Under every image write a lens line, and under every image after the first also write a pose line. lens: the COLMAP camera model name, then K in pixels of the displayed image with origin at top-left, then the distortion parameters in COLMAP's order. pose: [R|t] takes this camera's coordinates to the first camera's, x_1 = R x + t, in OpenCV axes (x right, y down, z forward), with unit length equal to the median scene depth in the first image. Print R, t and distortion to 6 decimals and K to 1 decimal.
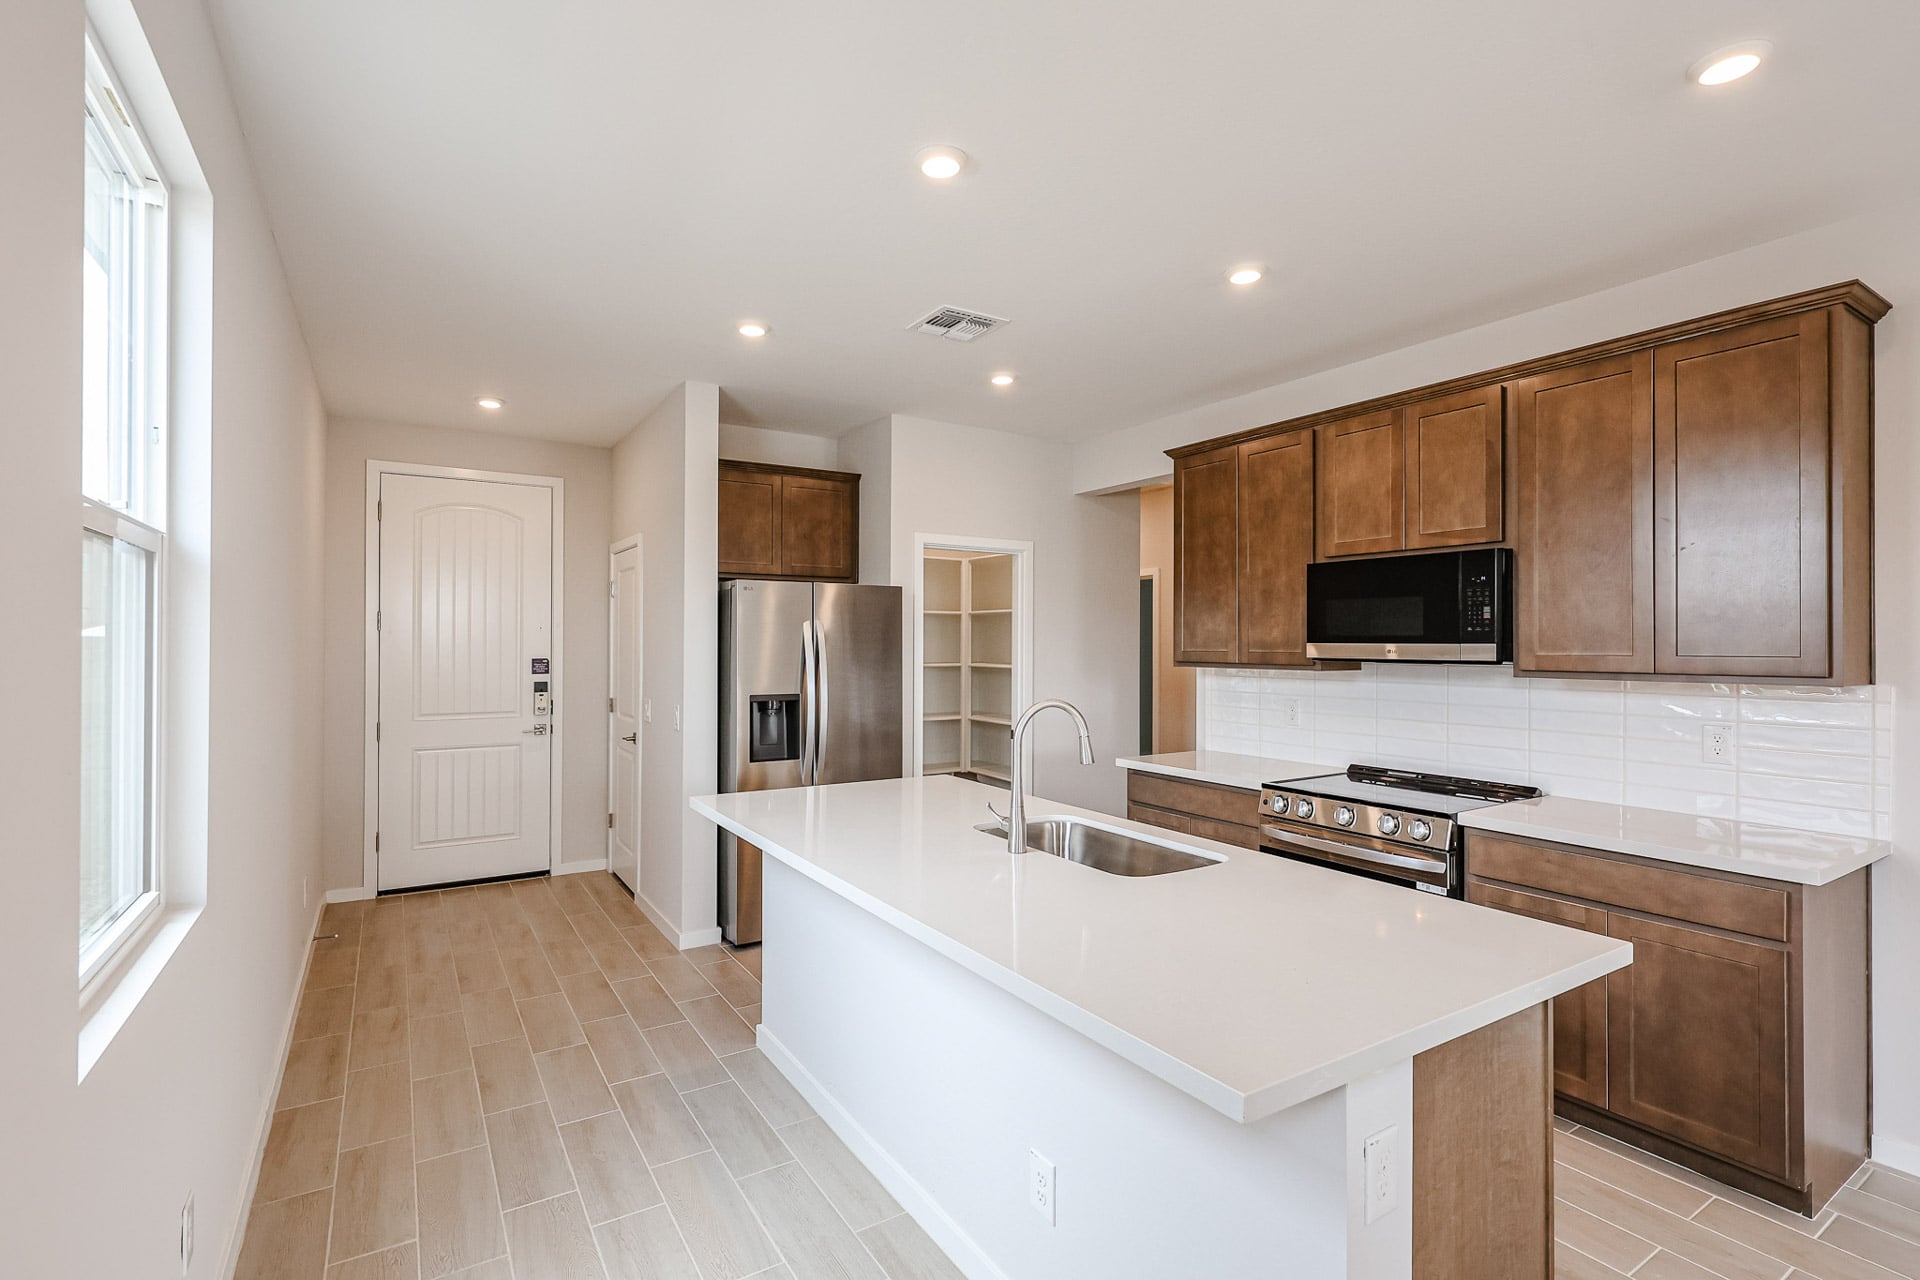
lens RADIAL K [[893.7, 0, 960.0], [0, 893.7, 640.0], [0, 0, 1]] dist [0.007702, 0.000072]
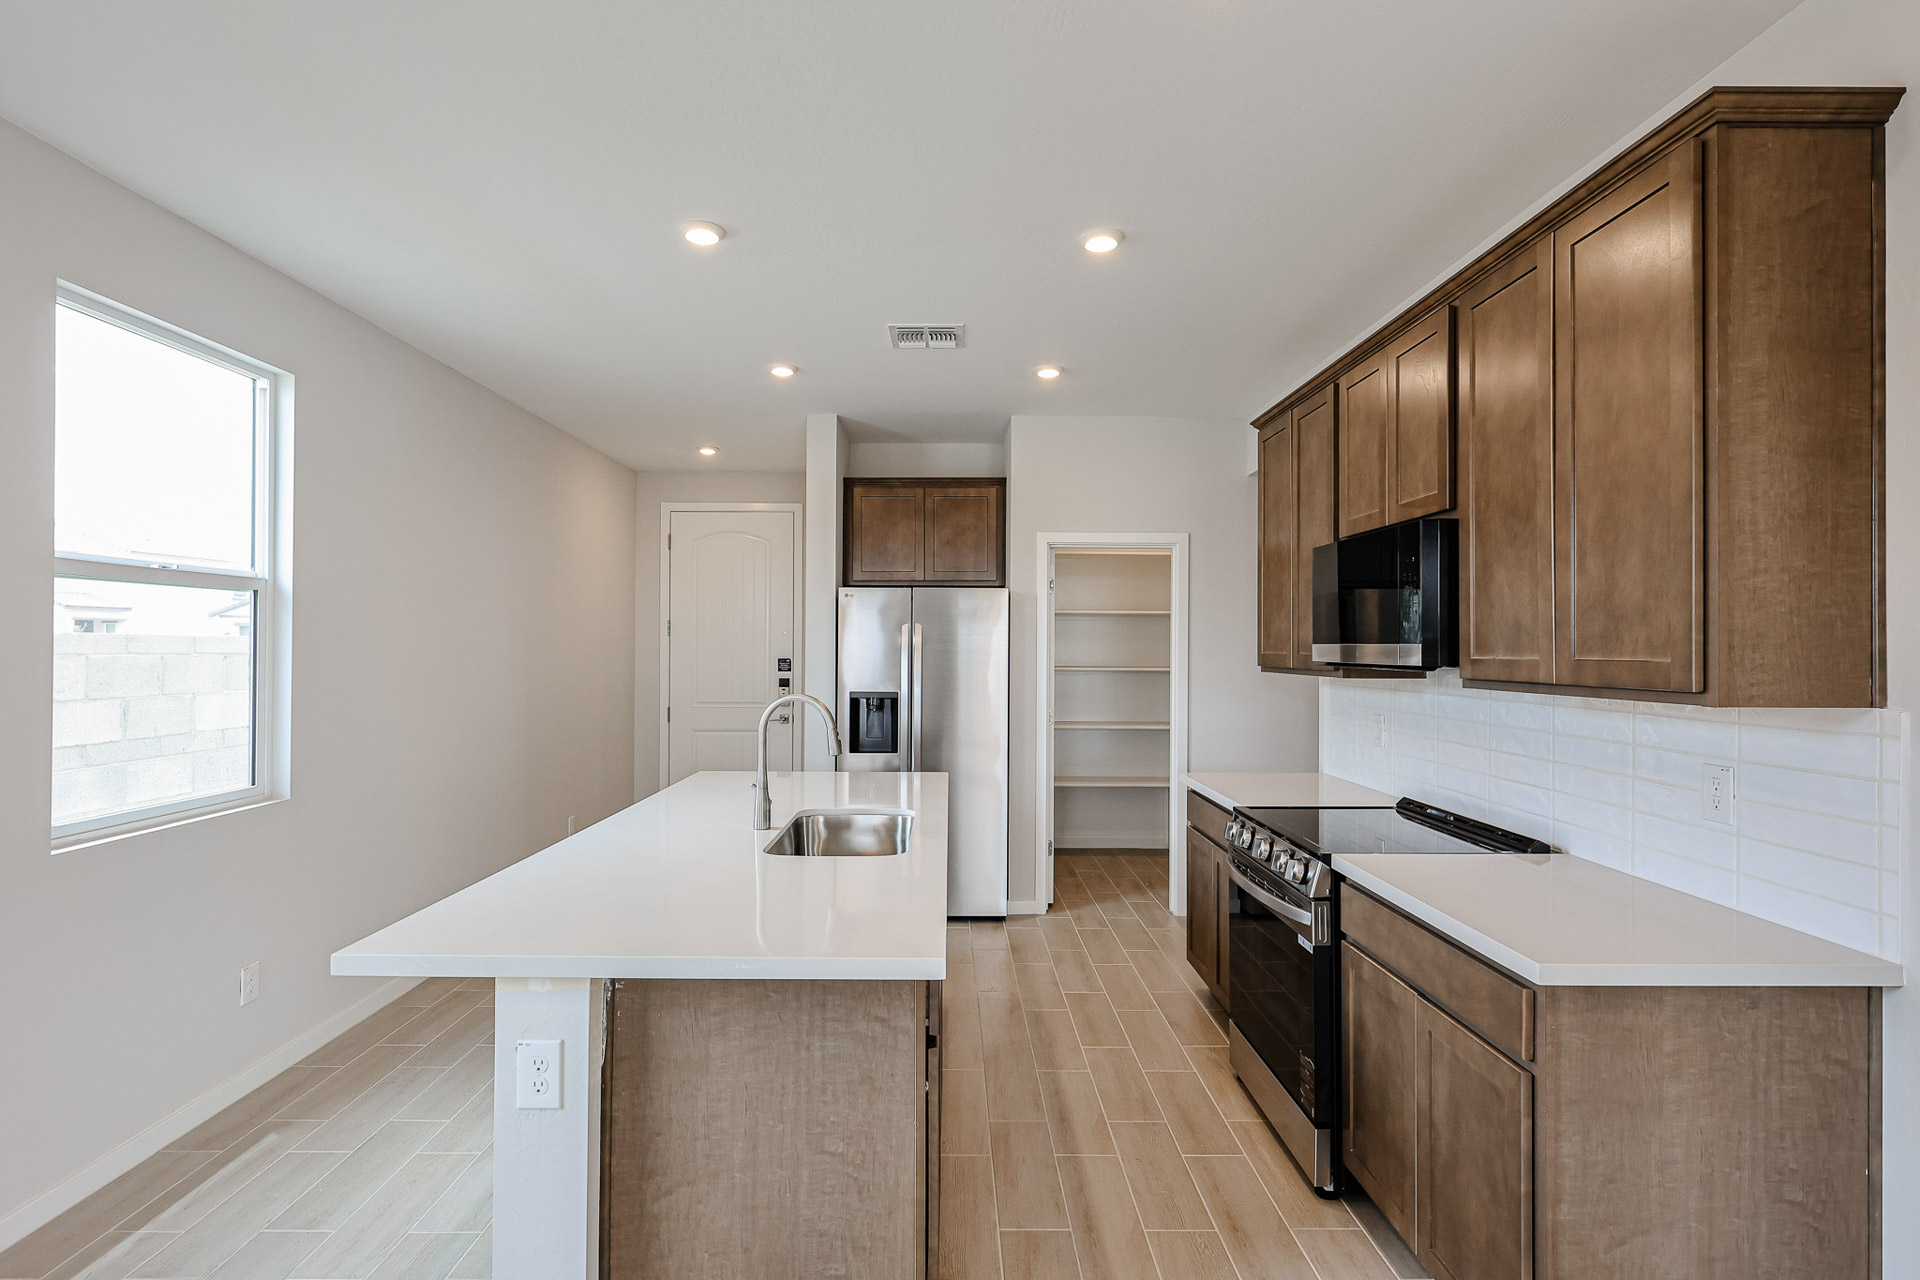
lens RADIAL K [[956.4, 0, 960.0], [0, 956.4, 640.0], [0, 0, 1]] dist [0.001138, 0.000439]
pose [[0.850878, -0.002108, -0.525359, 0.575674], [-0.001111, 0.999982, -0.005812, 0.005267], [0.525362, 0.005529, 0.850861, 0.076311]]
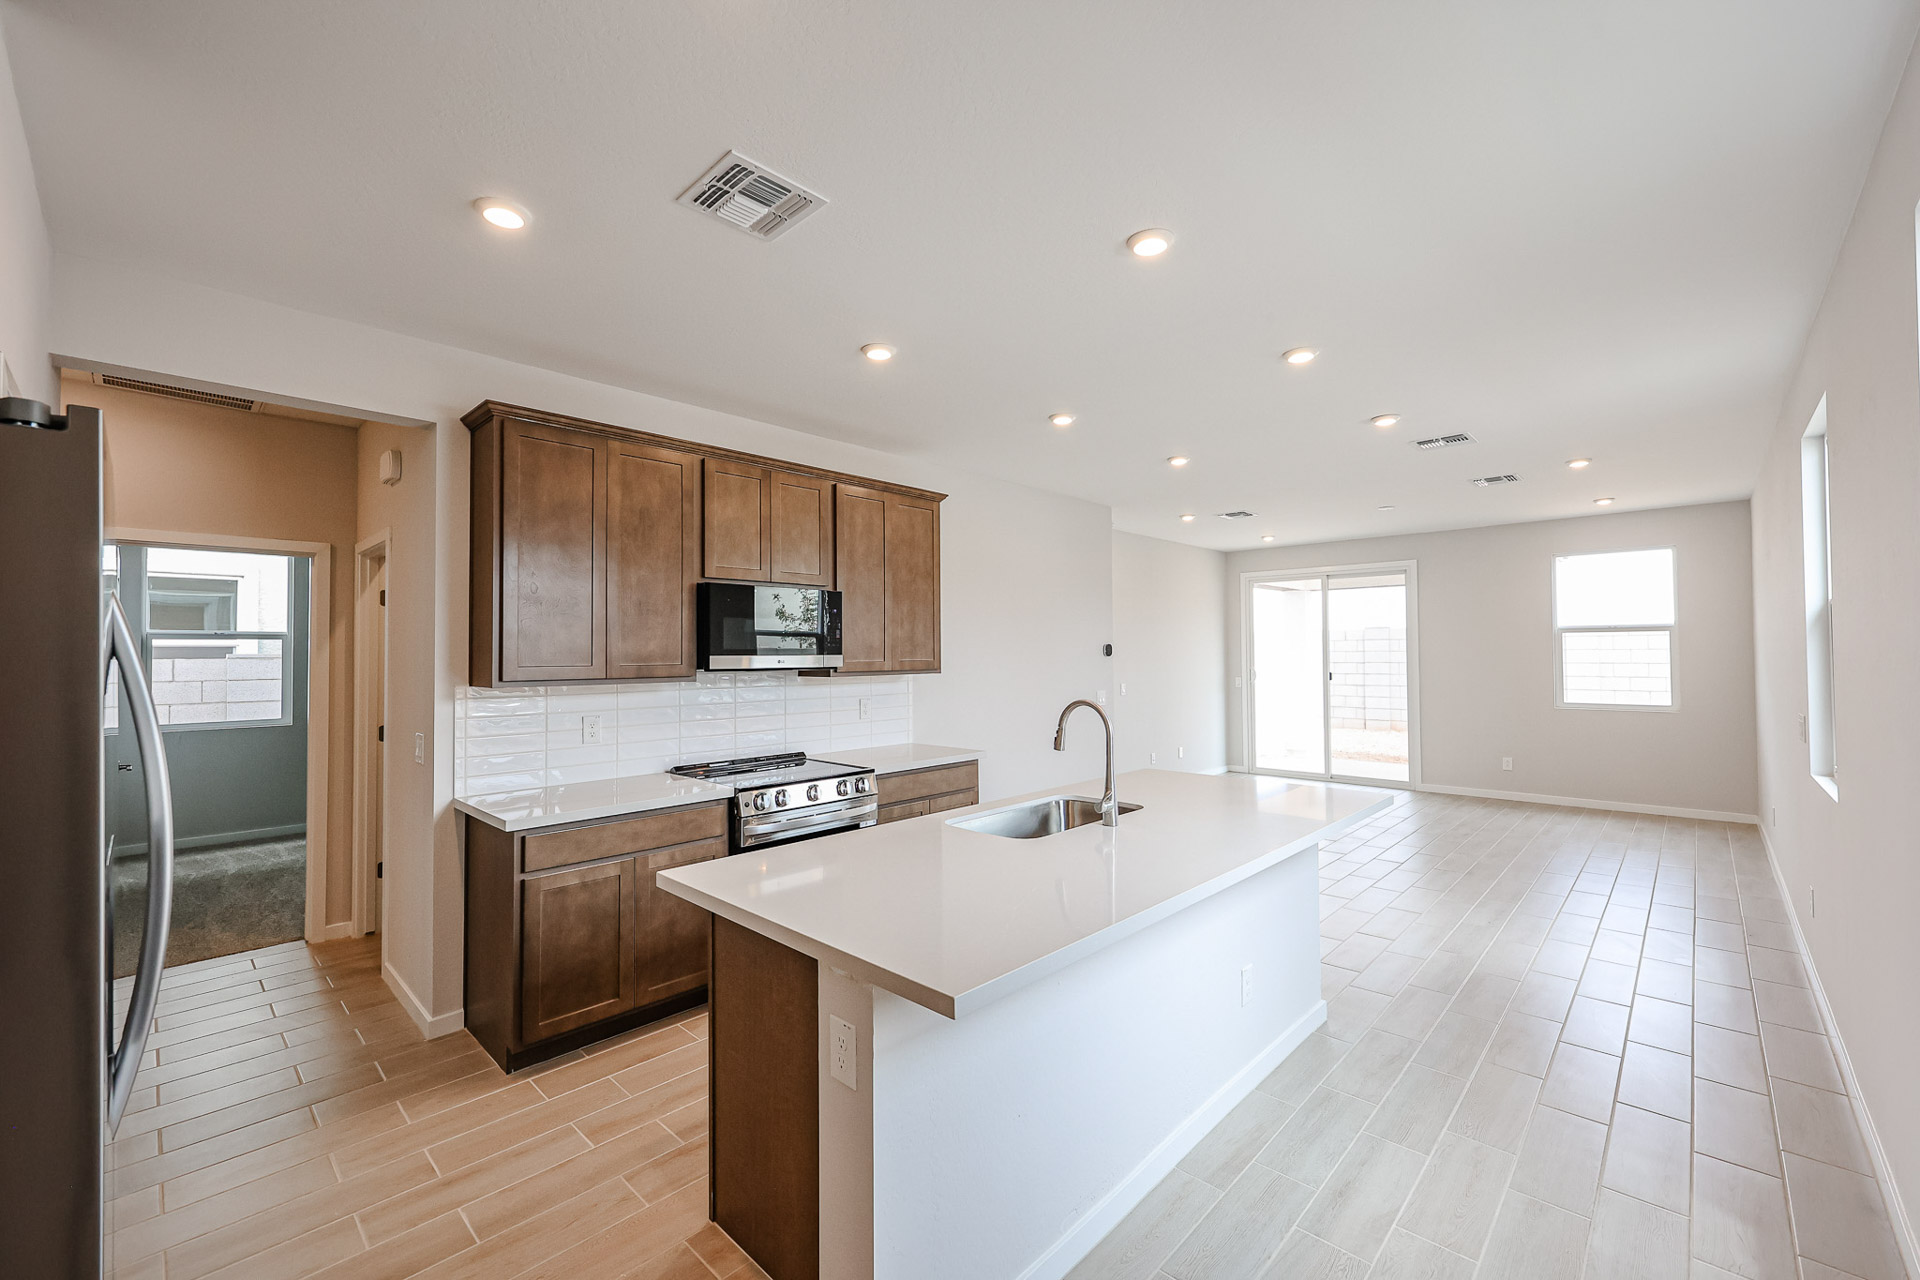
lens RADIAL K [[774.4, 0, 956.4], [0, 774.4, 636.8], [0, 0, 1]] dist [0.003054, 0.000252]
pose [[-0.240821, 0.020665, 0.970349, -0.588372], [0.001581, 0.999780, -0.020900, 0.000722], [-0.970568, -0.003499, -0.240801, 0.936658]]
